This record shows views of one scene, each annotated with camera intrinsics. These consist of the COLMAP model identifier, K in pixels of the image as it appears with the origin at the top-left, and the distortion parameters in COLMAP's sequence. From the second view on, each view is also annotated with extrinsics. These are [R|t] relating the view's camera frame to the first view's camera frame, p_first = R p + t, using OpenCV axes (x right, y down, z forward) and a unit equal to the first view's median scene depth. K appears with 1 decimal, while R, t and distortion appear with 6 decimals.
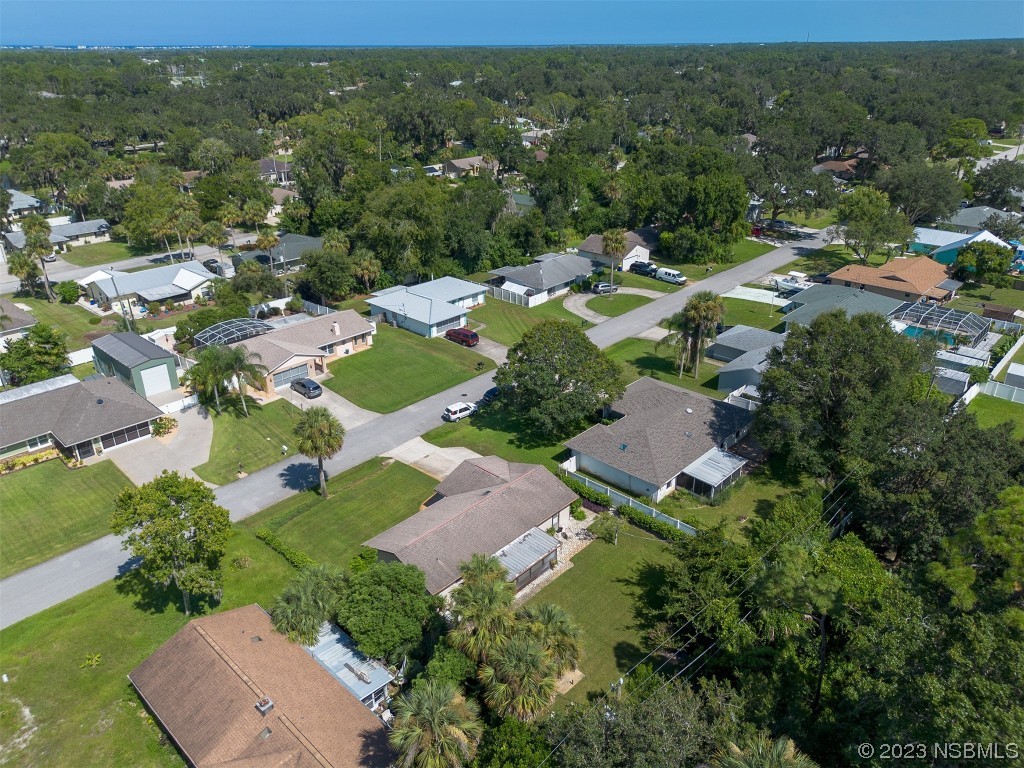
lens RADIAL K [[723.2, 0, 512.0], [0, 723.2, 384.0], [0, 0, 1]] dist [0.056190, -0.065738]
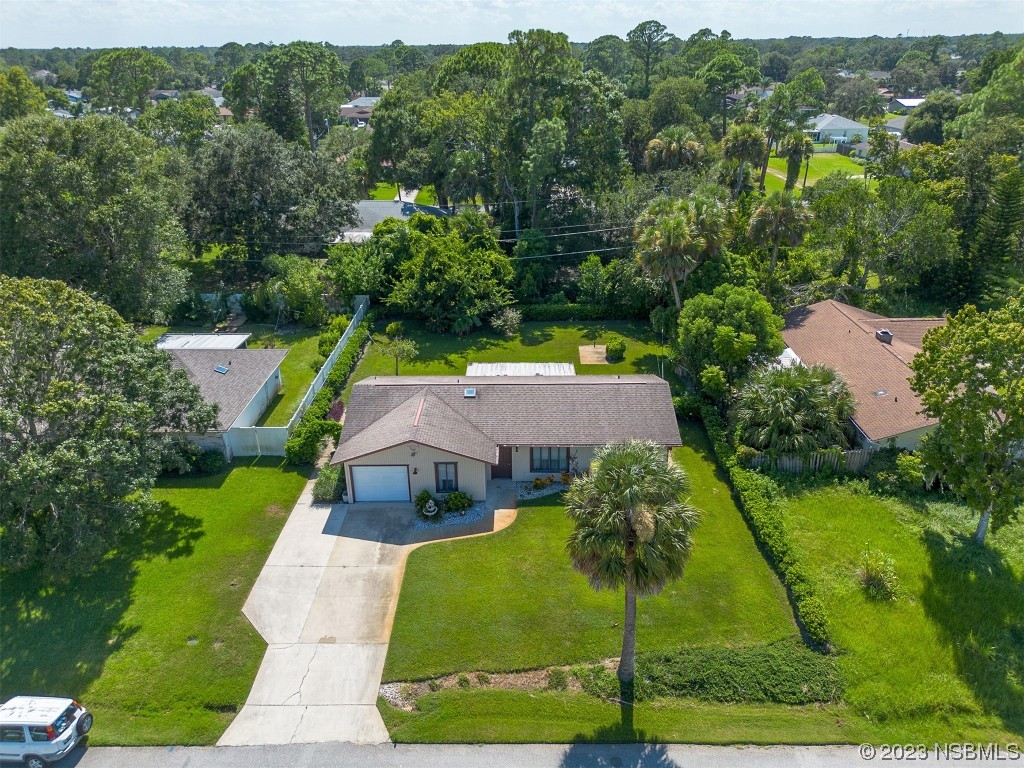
lens RADIAL K [[723.2, 0, 512.0], [0, 723.2, 384.0], [0, 0, 1]] dist [0.056190, -0.065738]
pose [[-0.673522, -0.293241, 0.678511, -0.249683], [0.327963, 0.704085, 0.629845, -0.123262], [-0.662426, 0.646741, -0.378044, 0.628063]]
